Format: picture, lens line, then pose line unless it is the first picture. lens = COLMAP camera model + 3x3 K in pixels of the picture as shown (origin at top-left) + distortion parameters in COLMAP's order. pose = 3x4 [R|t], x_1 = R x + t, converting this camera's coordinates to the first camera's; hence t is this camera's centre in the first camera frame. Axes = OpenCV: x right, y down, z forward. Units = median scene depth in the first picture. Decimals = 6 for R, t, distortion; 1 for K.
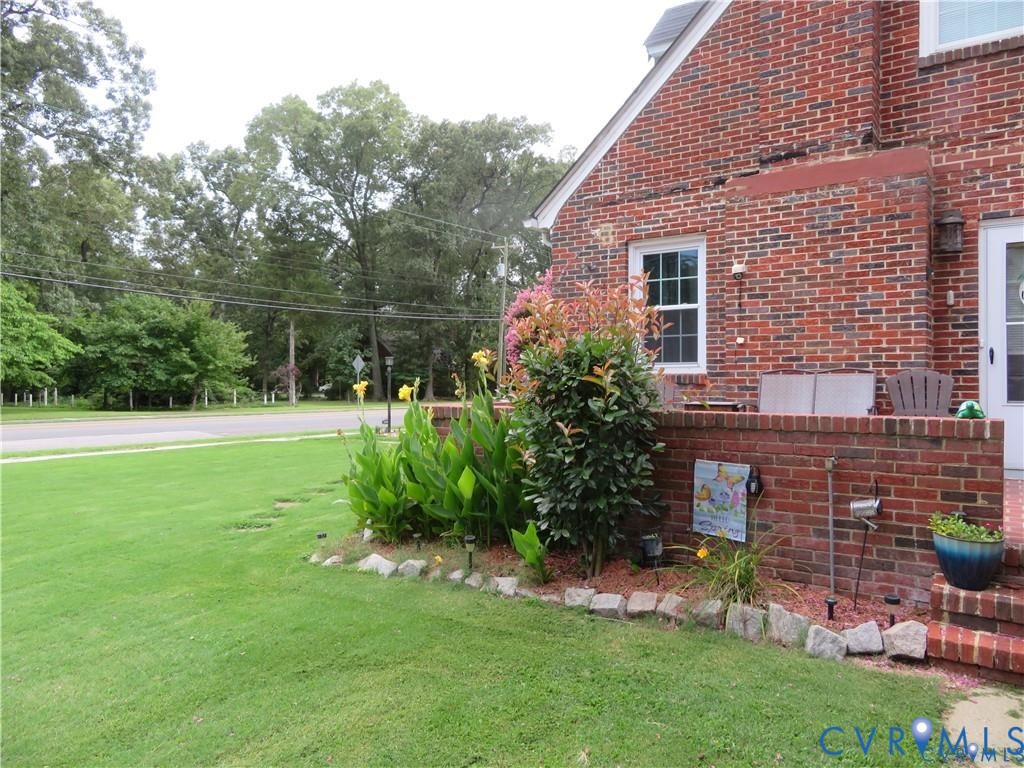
lens RADIAL K [[738.1, 0, 504.5], [0, 738.1, 377.5], [0, 0, 1]] dist [-0.000284, 0.004070]
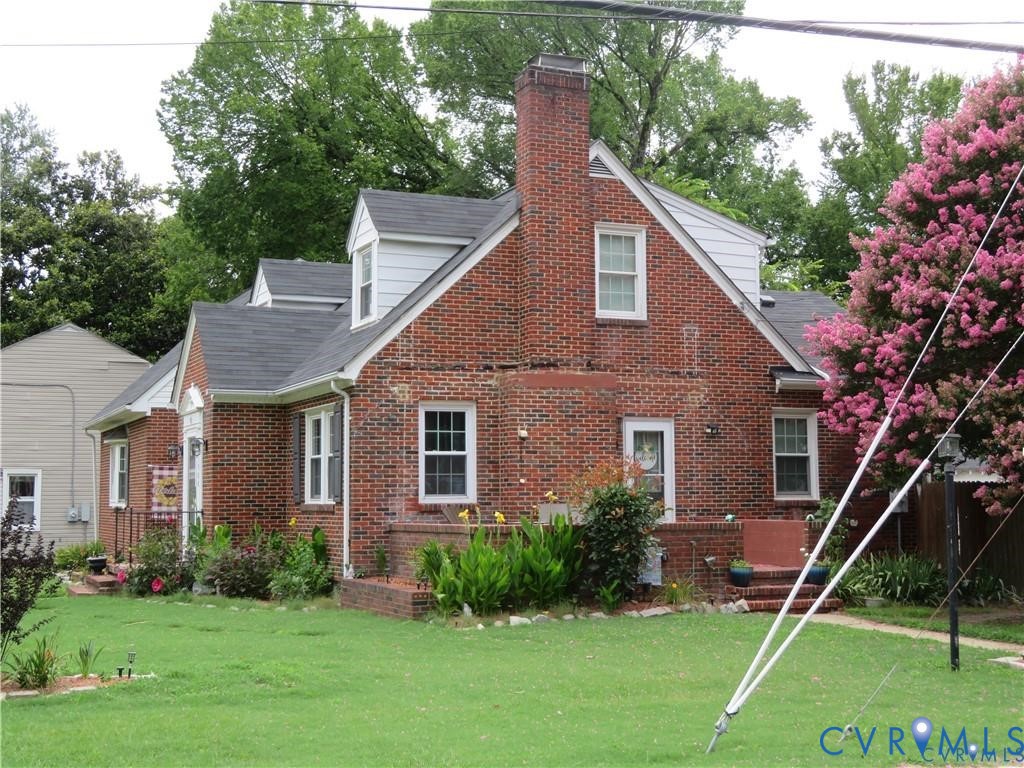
lens RADIAL K [[1375.2, 0, 509.9], [0, 1375.2, 380.1], [0, 0, 1]] dist [0.028465, 0.000000]
pose [[0.523480, 0.070819, 0.849090, -2.257774], [0.004926, 0.996272, -0.086132, -0.014819], [-0.852024, 0.049271, 0.521179, -0.486348]]
